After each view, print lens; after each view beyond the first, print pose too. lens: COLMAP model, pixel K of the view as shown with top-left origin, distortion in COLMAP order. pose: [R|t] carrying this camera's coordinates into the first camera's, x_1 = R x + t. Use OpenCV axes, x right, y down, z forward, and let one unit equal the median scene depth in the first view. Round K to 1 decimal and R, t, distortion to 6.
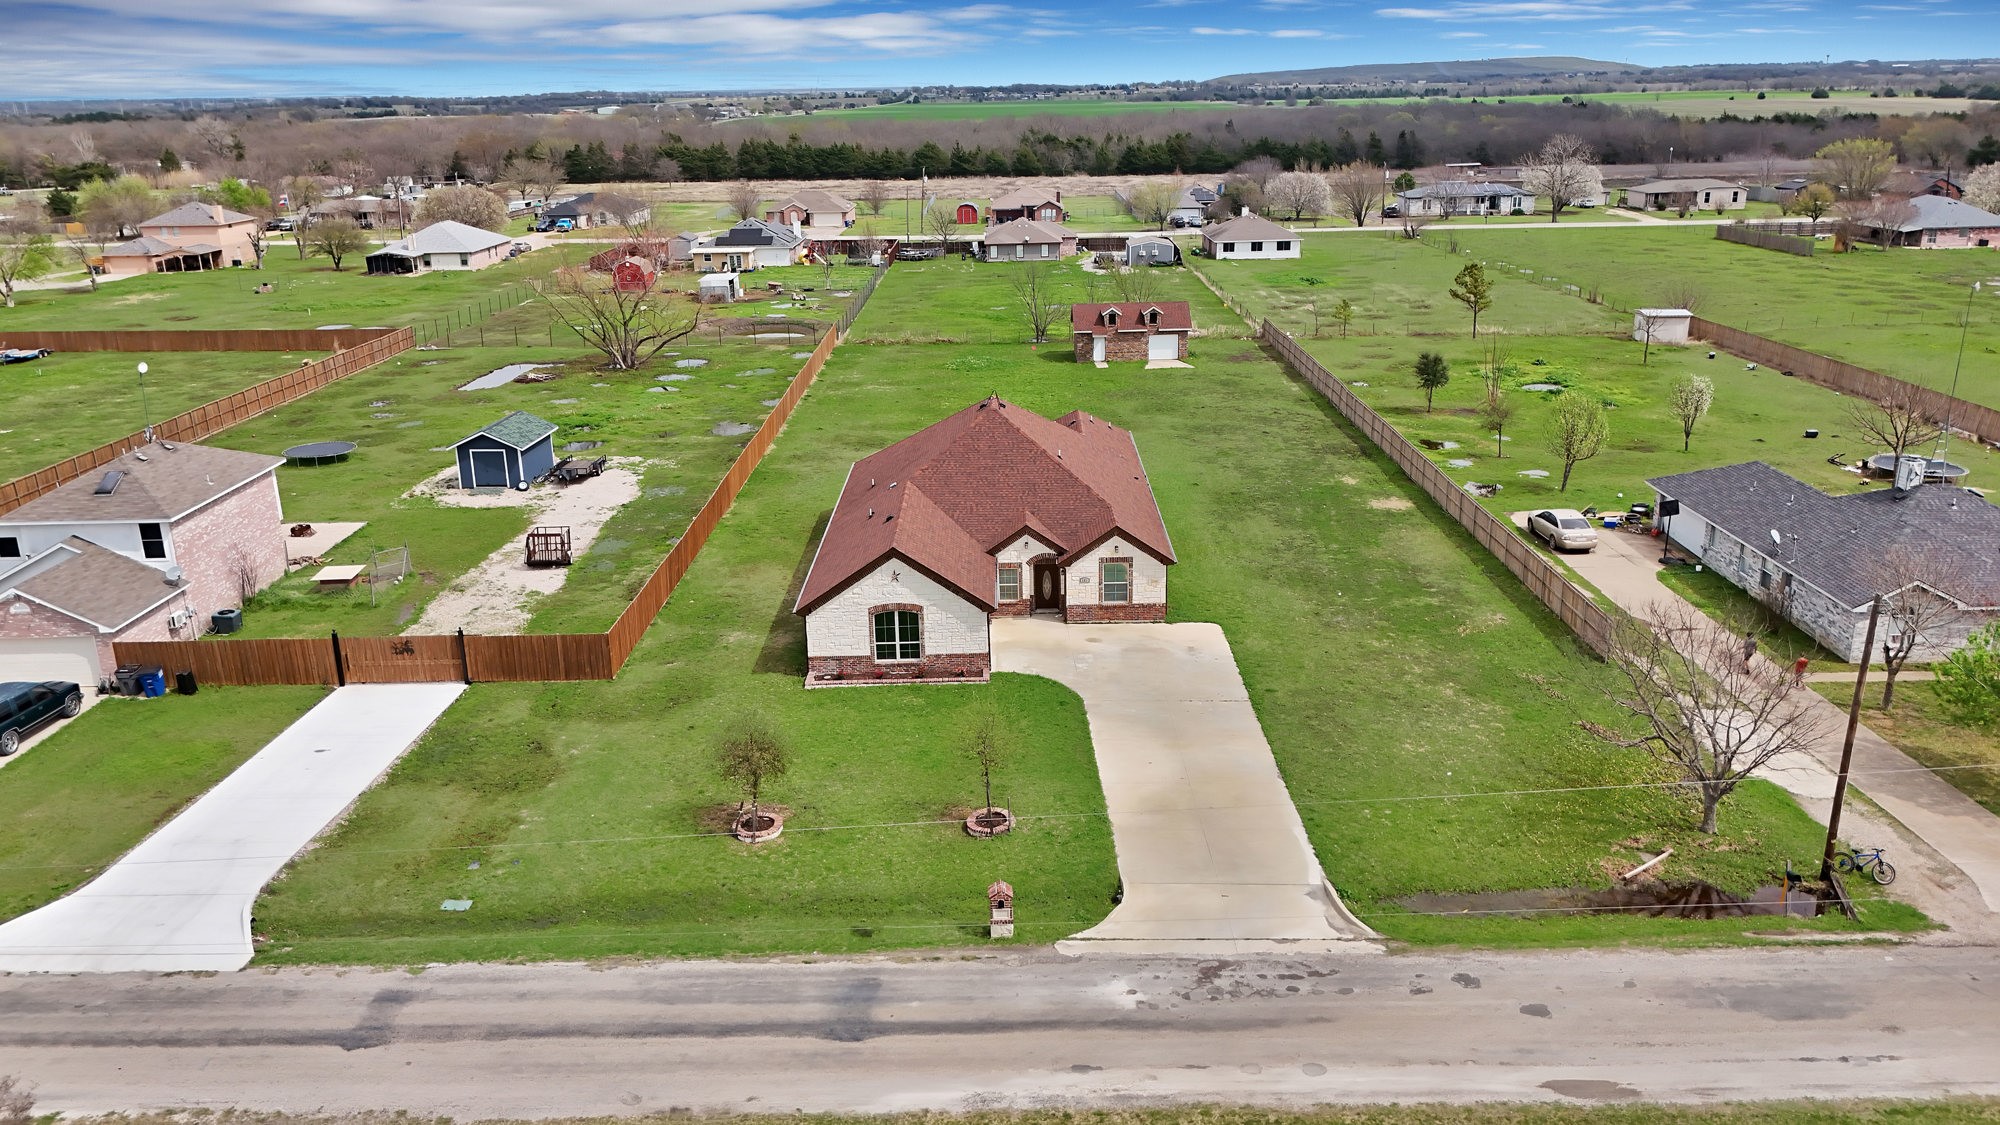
lens RADIAL K [[1497.9, 0, 1000.0], [0, 1497.9, 562.5], [0, 0, 1]] dist [0.033199, -0.004301]
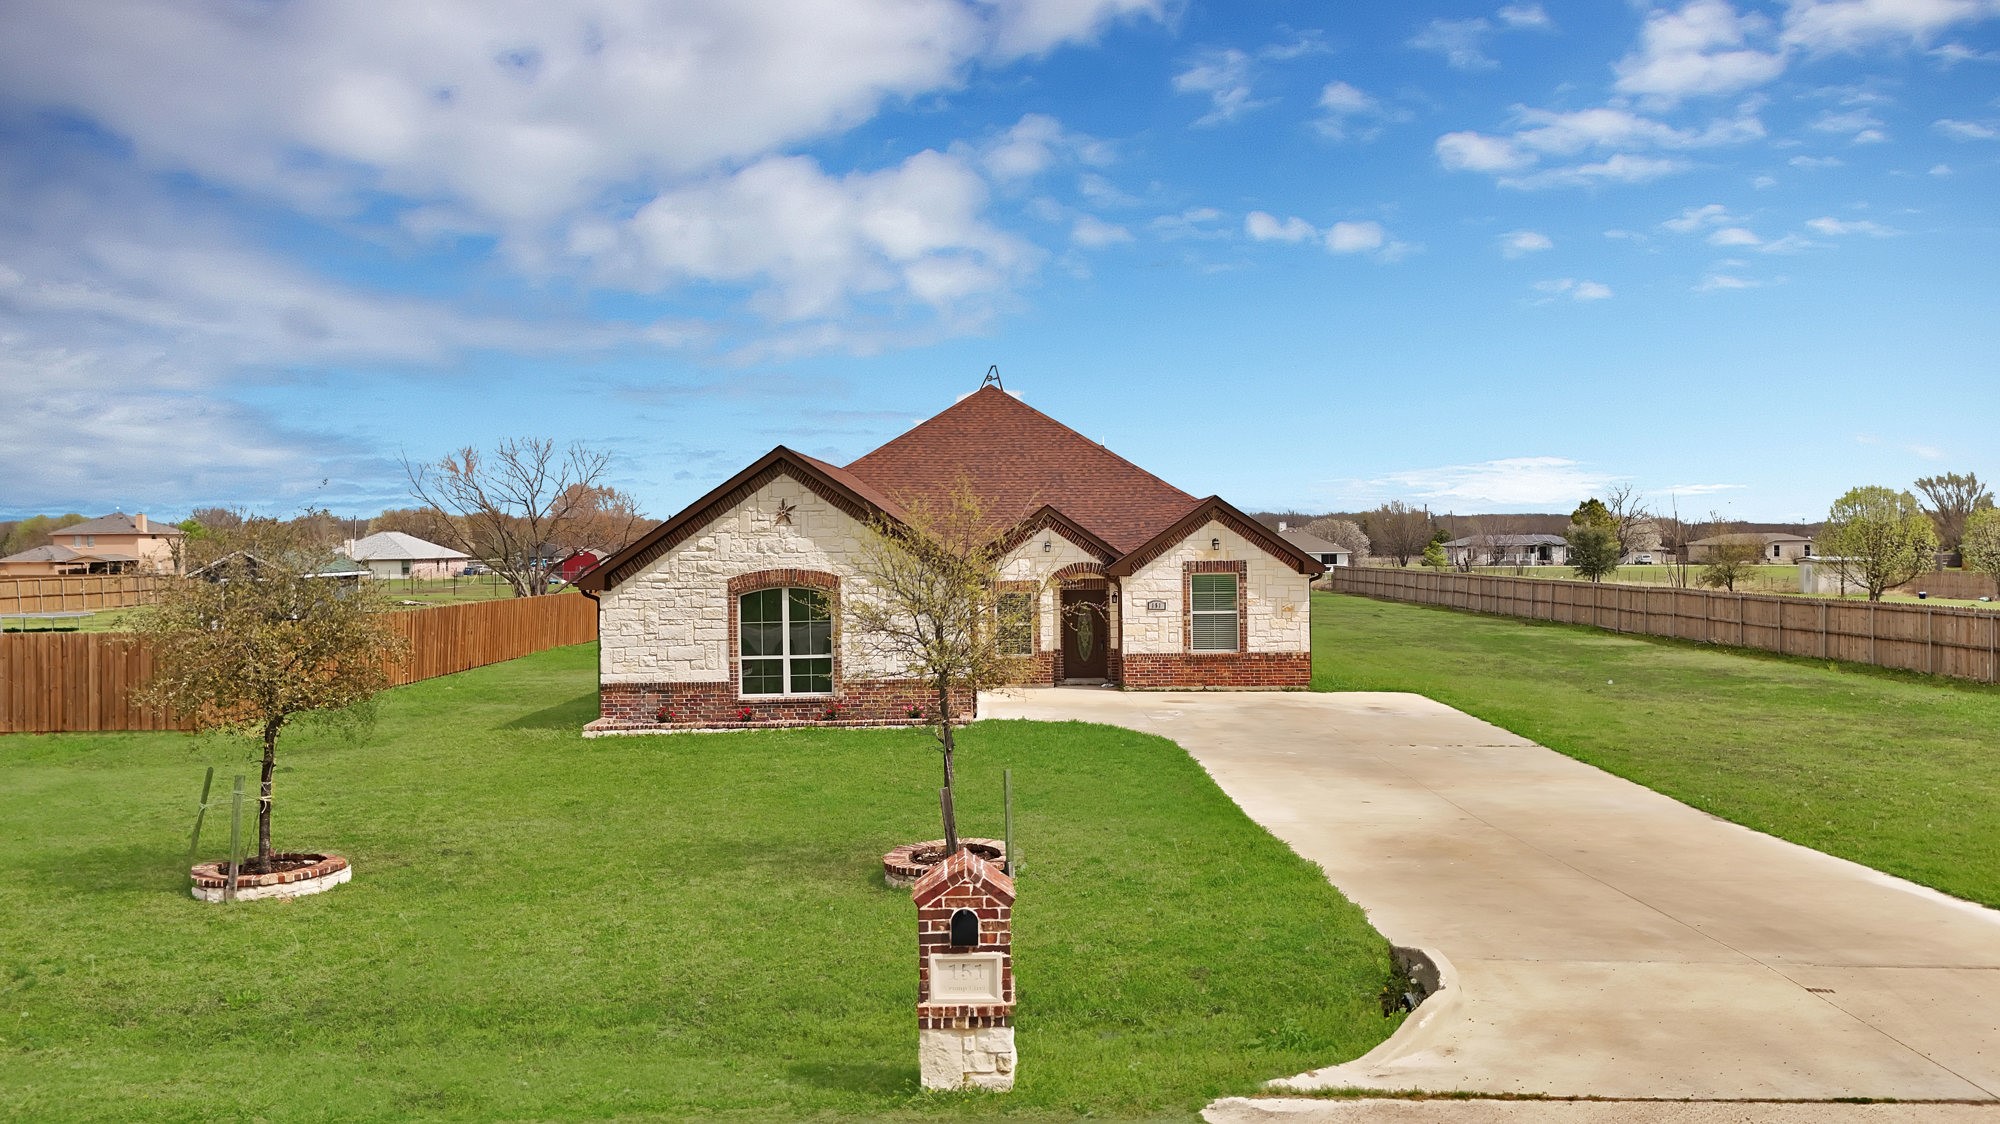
lens RADIAL K [[1497.9, 0, 1000.0], [0, 1497.9, 562.0], [0, 0, 1]] dist [0.033199, -0.004301]
pose [[0.999929, 0.008522, -0.008273, 0.004943], [-0.010547, 0.957448, -0.288412, 0.153047], [0.005463, 0.288479, 0.957471, 0.485394]]
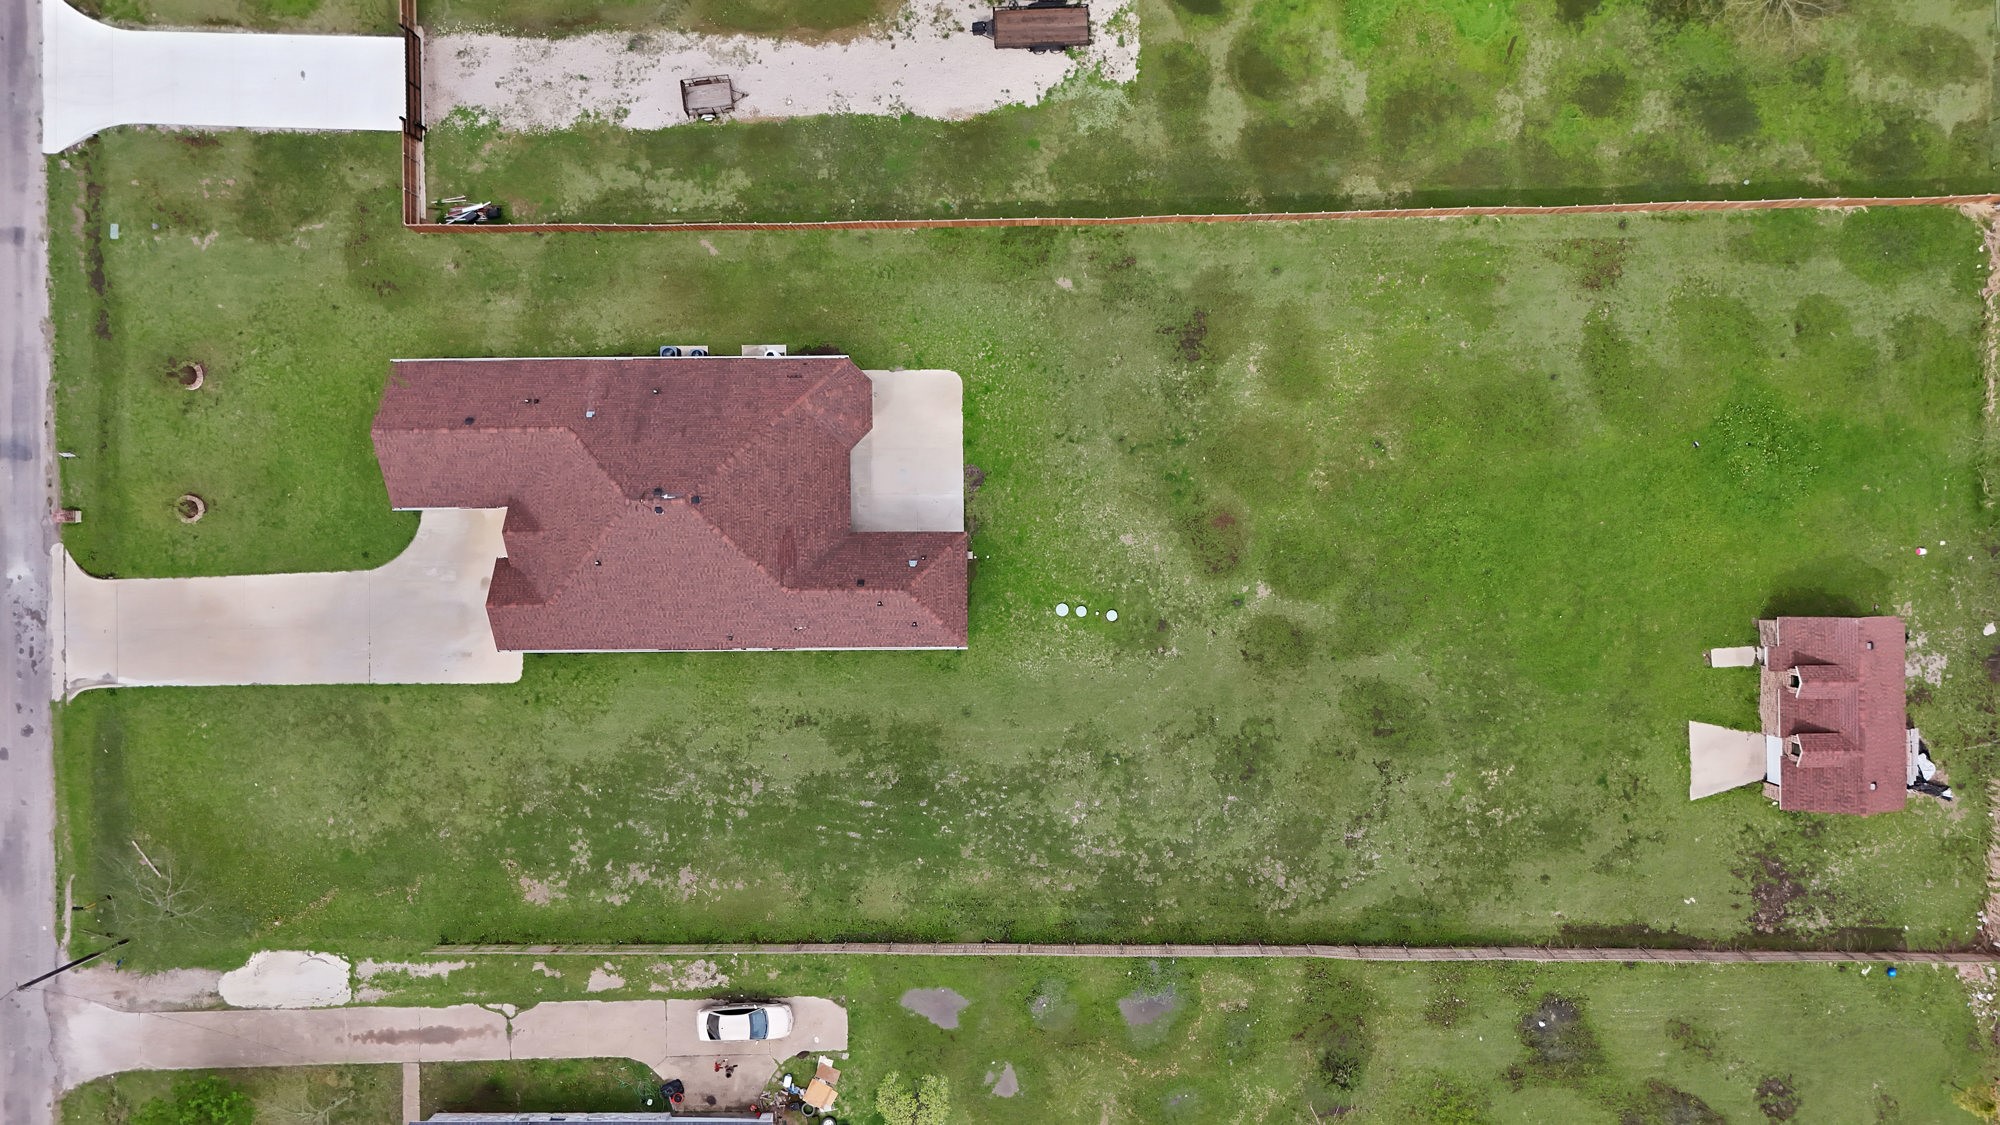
lens RADIAL K [[1497.9, 0, 1000.0], [0, 1497.9, 562.5], [0, 0, 1]] dist [0.033199, -0.004301]
pose [[0.012751, 0.999500, 0.028917, 0.012140], [-0.272613, -0.024349, 0.961816, -1.305493], [0.962039, -0.020147, 0.272166, 1.040432]]
